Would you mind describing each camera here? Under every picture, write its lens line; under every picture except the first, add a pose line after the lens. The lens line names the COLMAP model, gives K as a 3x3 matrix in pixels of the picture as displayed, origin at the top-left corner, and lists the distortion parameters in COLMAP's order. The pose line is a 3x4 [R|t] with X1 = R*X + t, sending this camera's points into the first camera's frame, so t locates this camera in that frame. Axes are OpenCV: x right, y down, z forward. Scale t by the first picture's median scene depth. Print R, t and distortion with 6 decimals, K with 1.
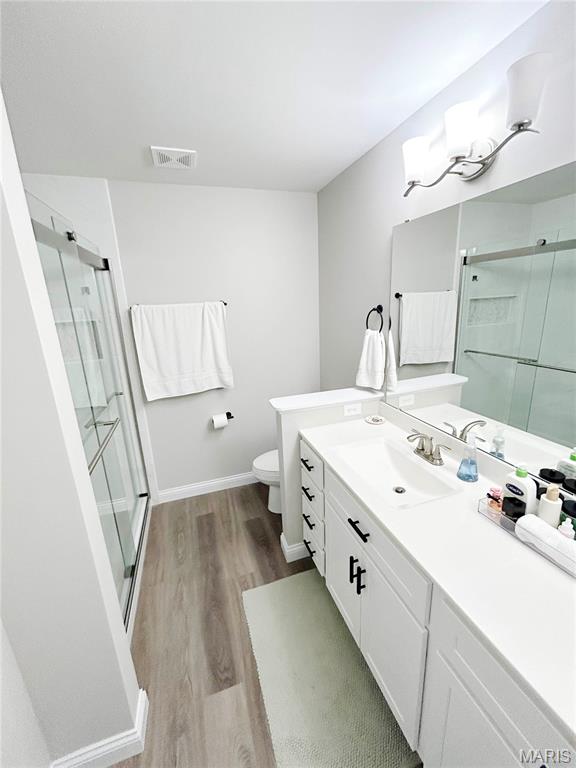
lens RADIAL K [[312.7, 0, 289.6], [0, 312.7, 381.8], [0, 0, 1]] dist [-0.001069, 0.000519]
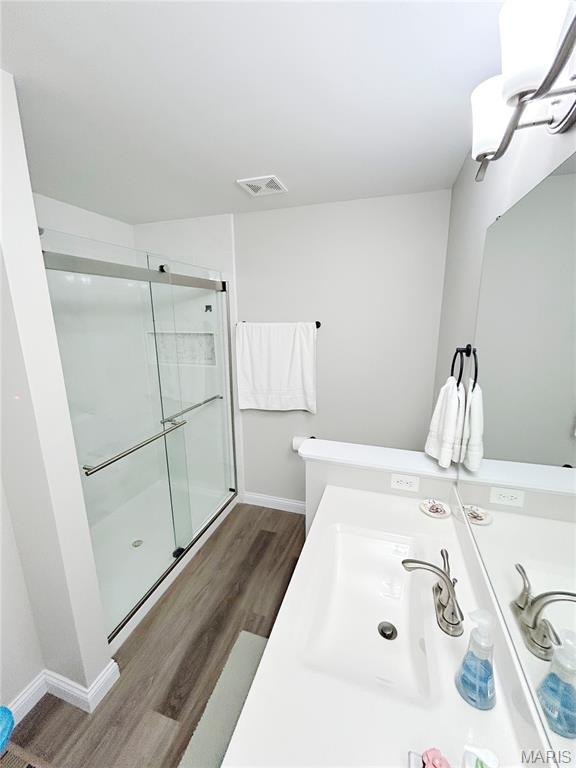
lens RADIAL K [[312.7, 0, 289.6], [0, 312.7, 381.8], [0, 0, 1]] dist [-0.001069, 0.000519]
pose [[0.805117, 0.161701, -0.570648, 0.343244], [-0.175405, 0.983997, 0.031353, -0.111452], [0.566586, 0.074851, 0.820596, 0.221769]]
